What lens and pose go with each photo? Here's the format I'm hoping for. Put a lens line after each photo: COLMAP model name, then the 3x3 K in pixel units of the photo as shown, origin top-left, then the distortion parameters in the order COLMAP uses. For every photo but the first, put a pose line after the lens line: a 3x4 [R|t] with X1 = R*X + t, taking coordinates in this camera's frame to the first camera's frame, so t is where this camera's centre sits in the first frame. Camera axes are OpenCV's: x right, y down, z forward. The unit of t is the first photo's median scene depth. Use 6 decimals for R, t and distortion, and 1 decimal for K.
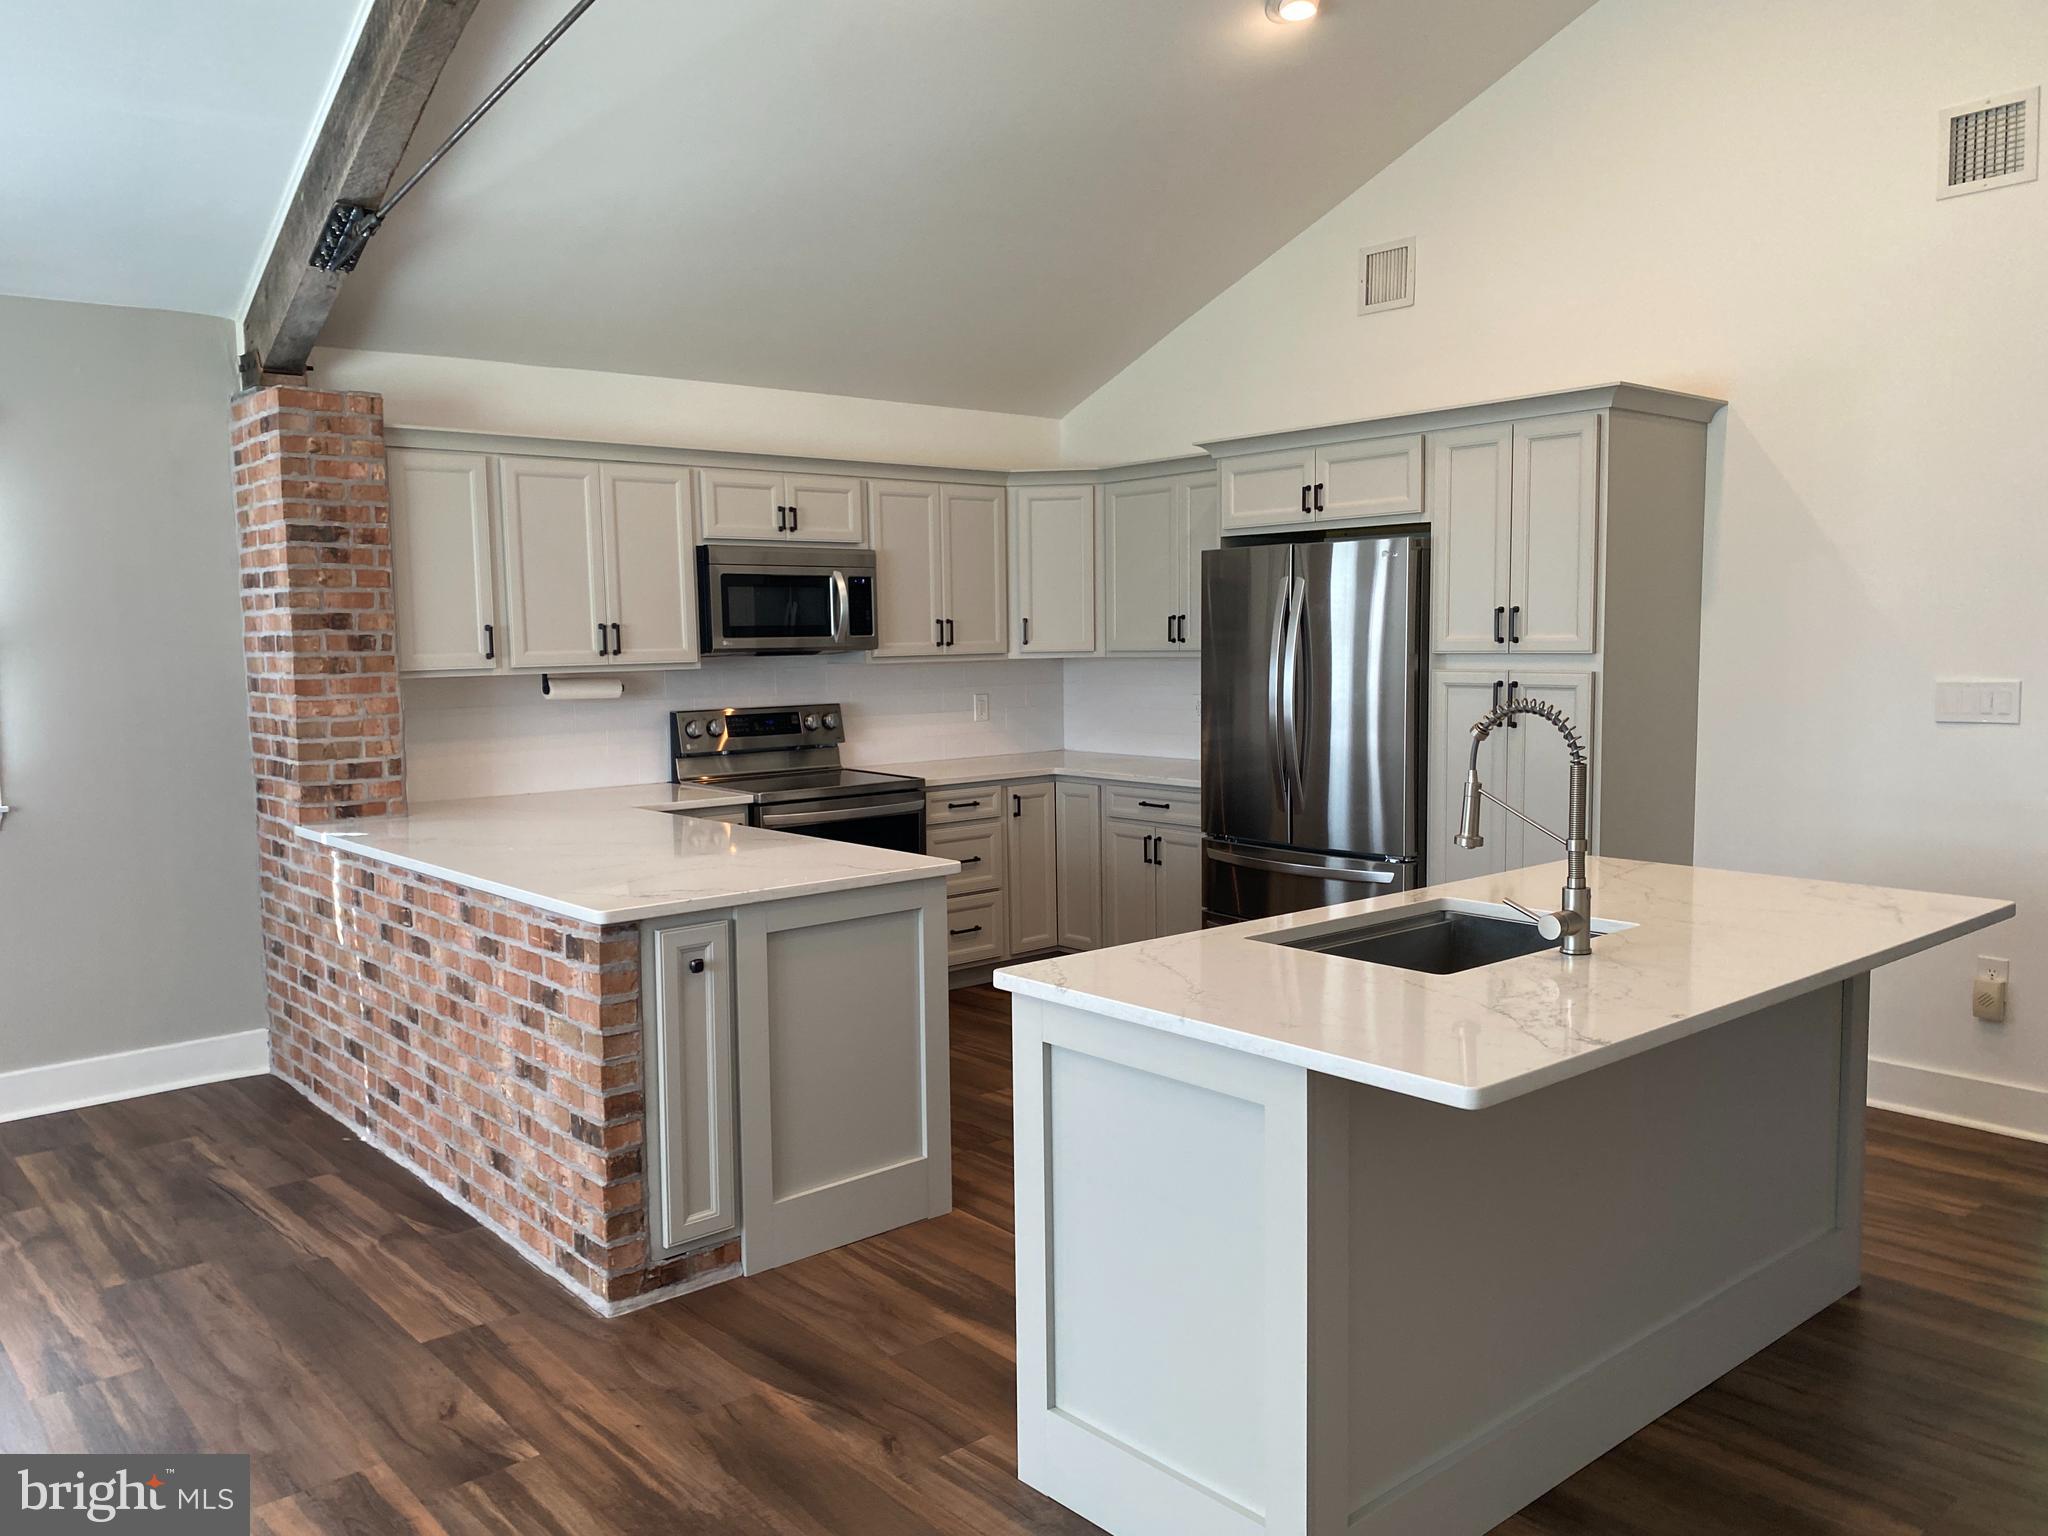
lens RADIAL K [[1547.3, 0, 992.3], [0, 1547.3, 770.0], [0, 0, 1]] dist [0.048534, -0.049935]
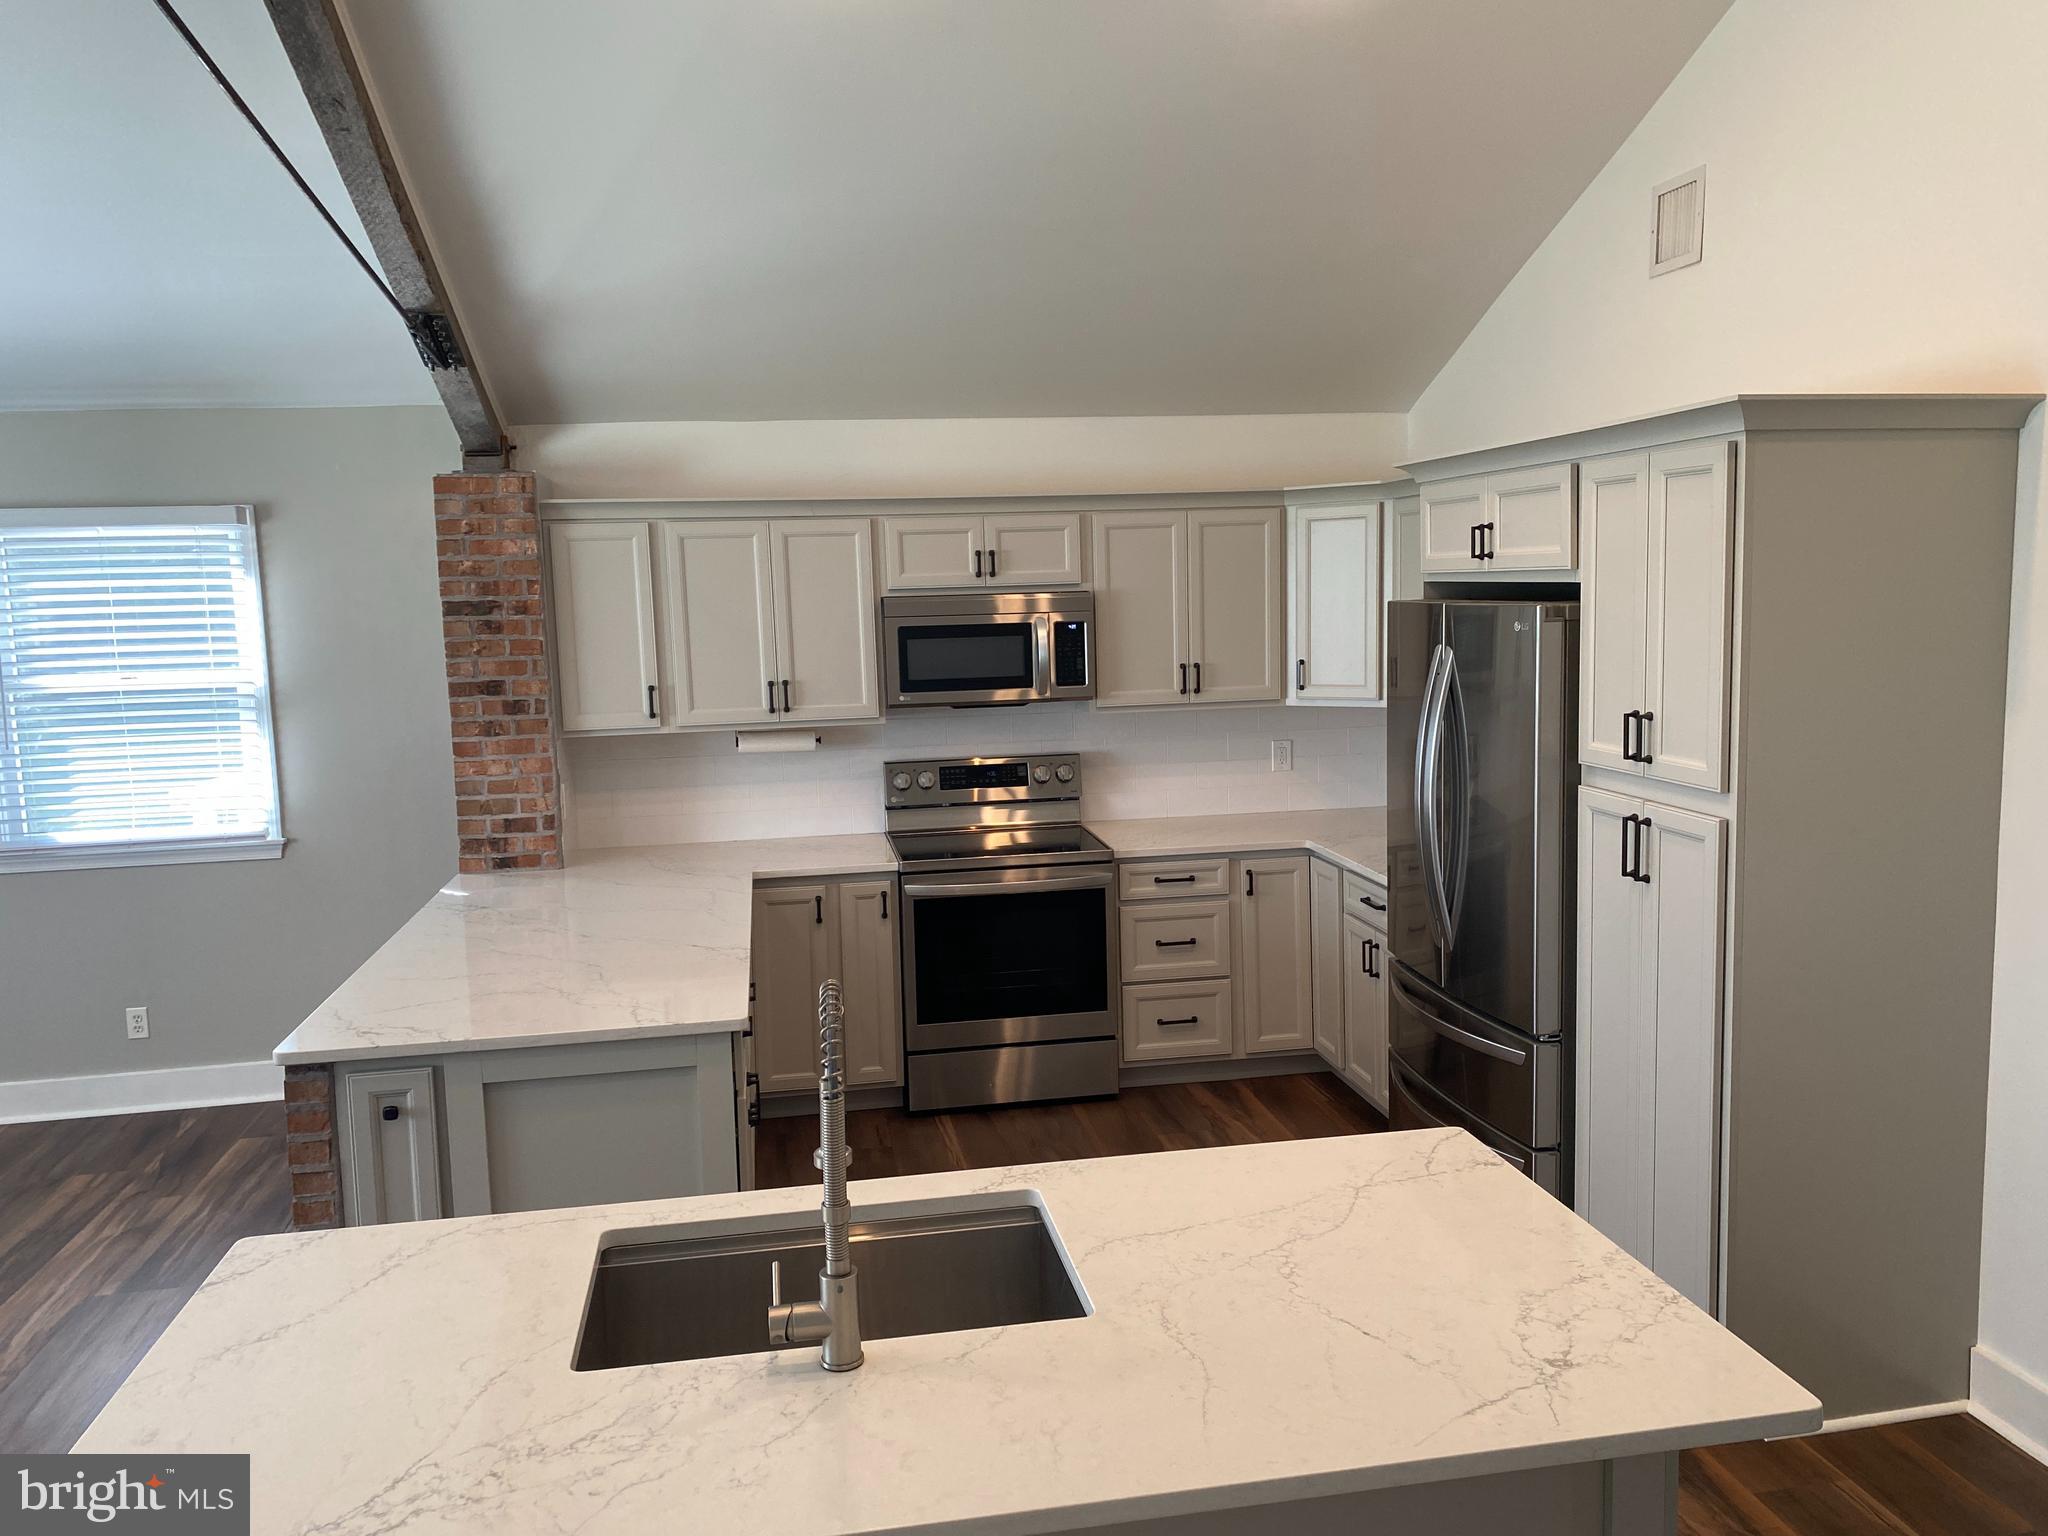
lens RADIAL K [[1547.3, 0, 1038.8], [0, 1547.3, 752.2], [0, 0, 1]] dist [0.048534, -0.049935]
pose [[0.866321, 0.047486, -0.497225, 0.441435], [-0.031698, 0.998691, 0.040148, -0.105089], [0.498480, -0.019020, 0.866692, 0.250707]]
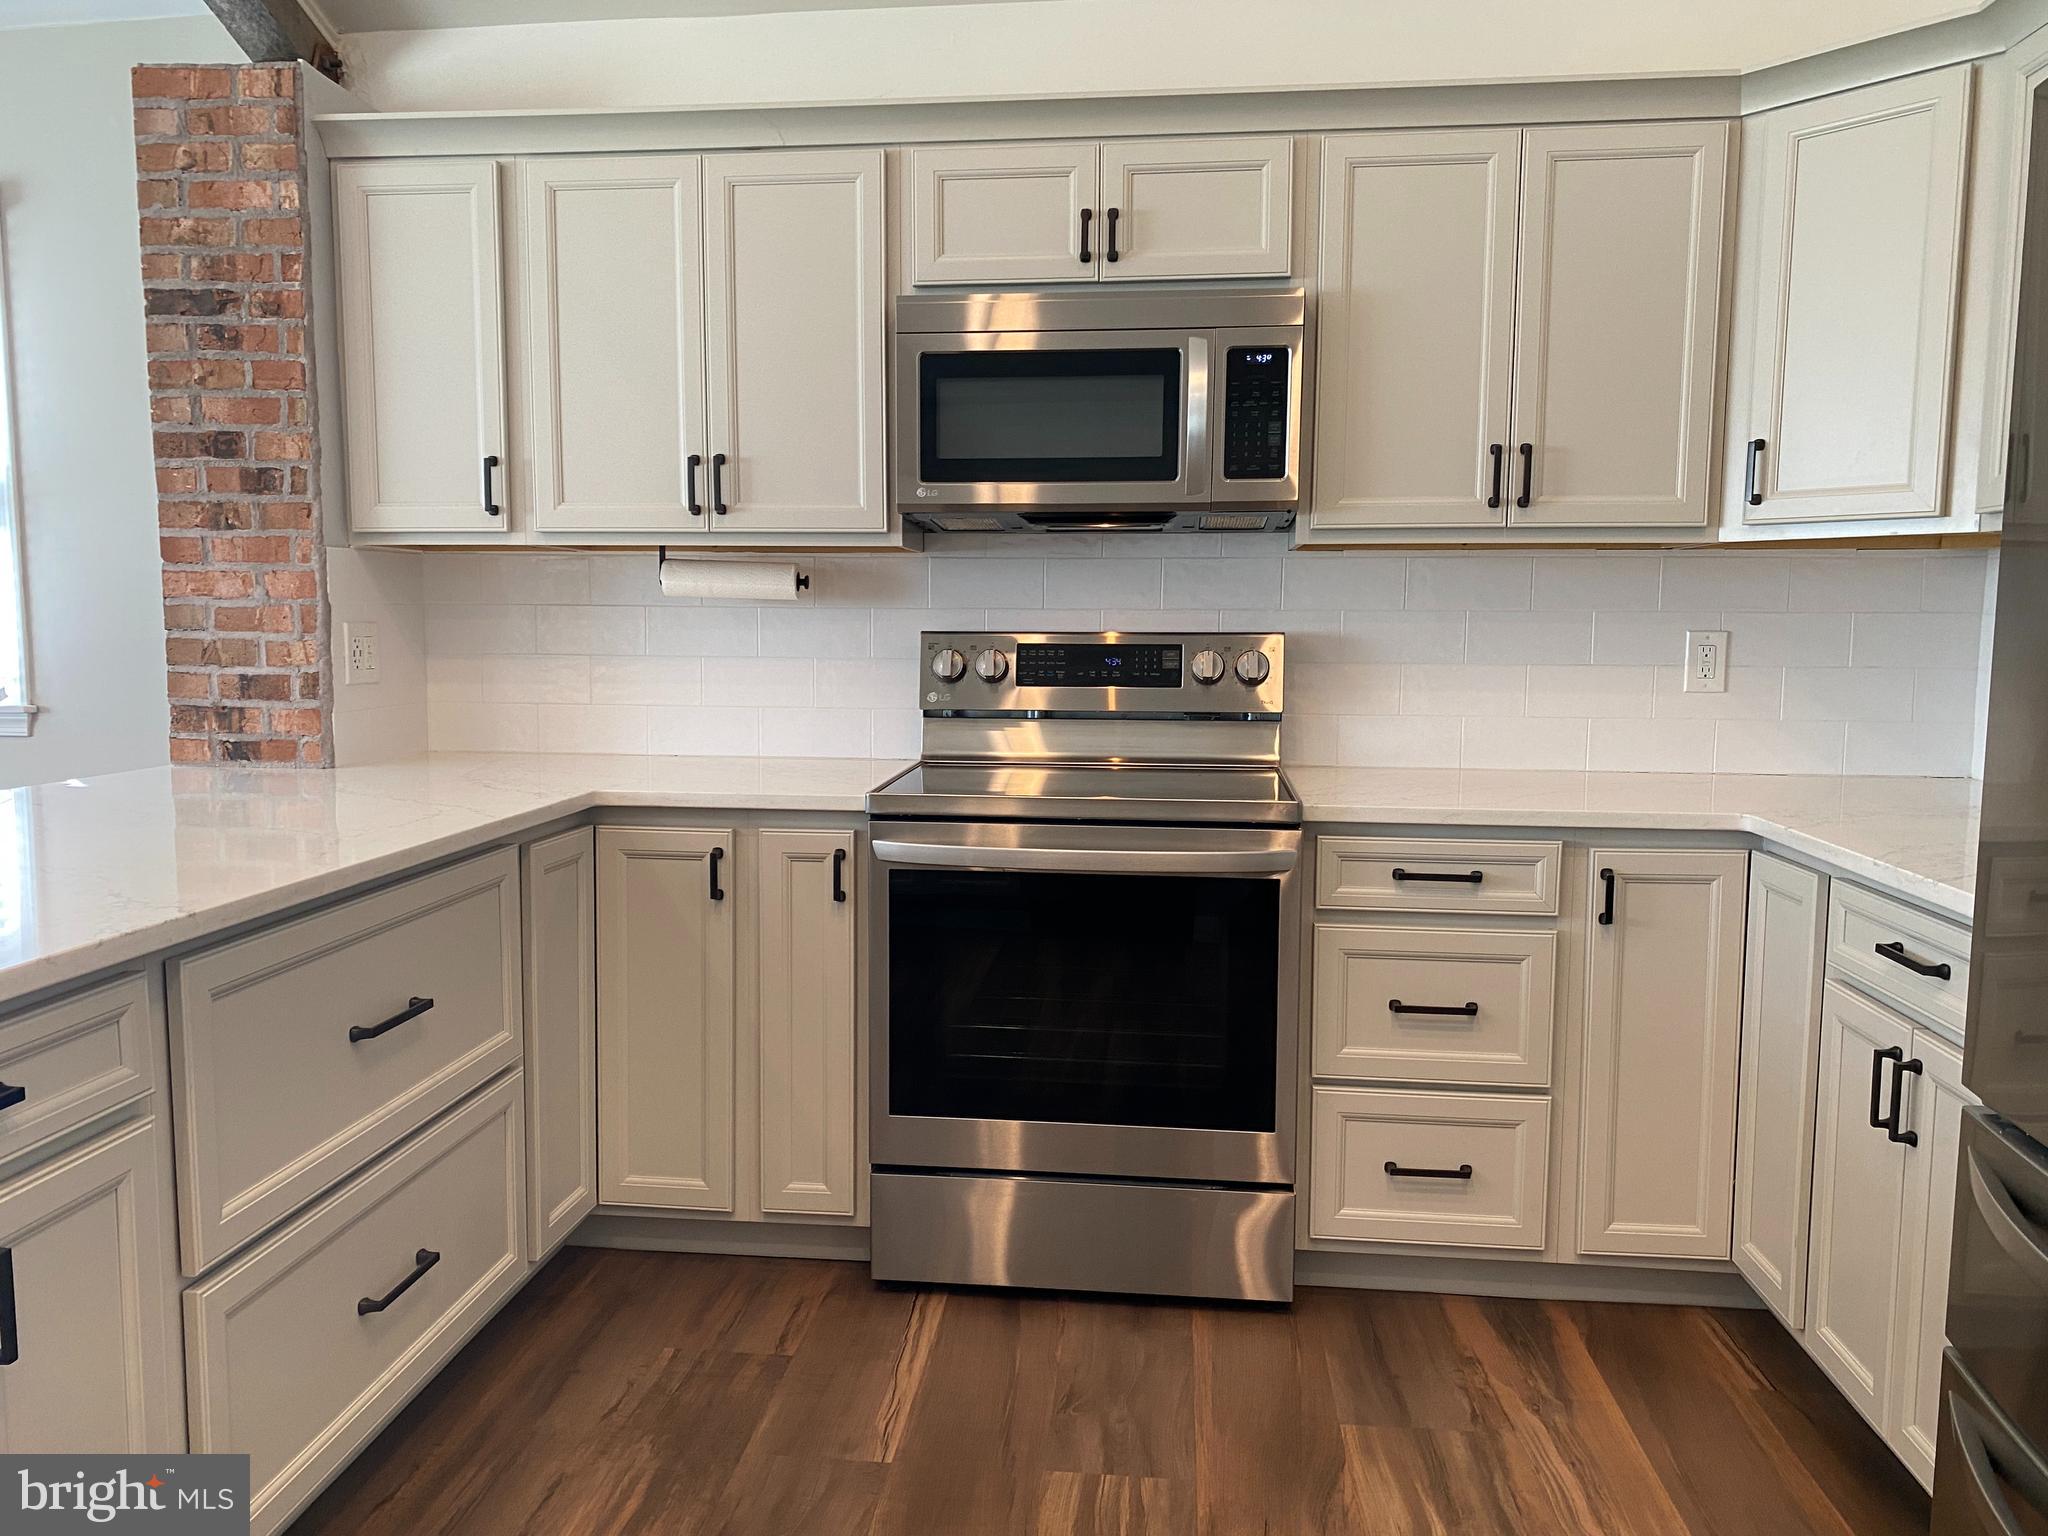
lens RADIAL K [[1547.3, 0, 1004.4], [0, 1547.3, 781.3], [0, 0, 1]] dist [0.048534, -0.049935]
pose [[0.687151, 0.095965, -0.720149, 0.255795], [-0.082336, 0.995138, 0.054046, -0.020709], [0.721834, 0.022157, 0.691712, 0.787156]]
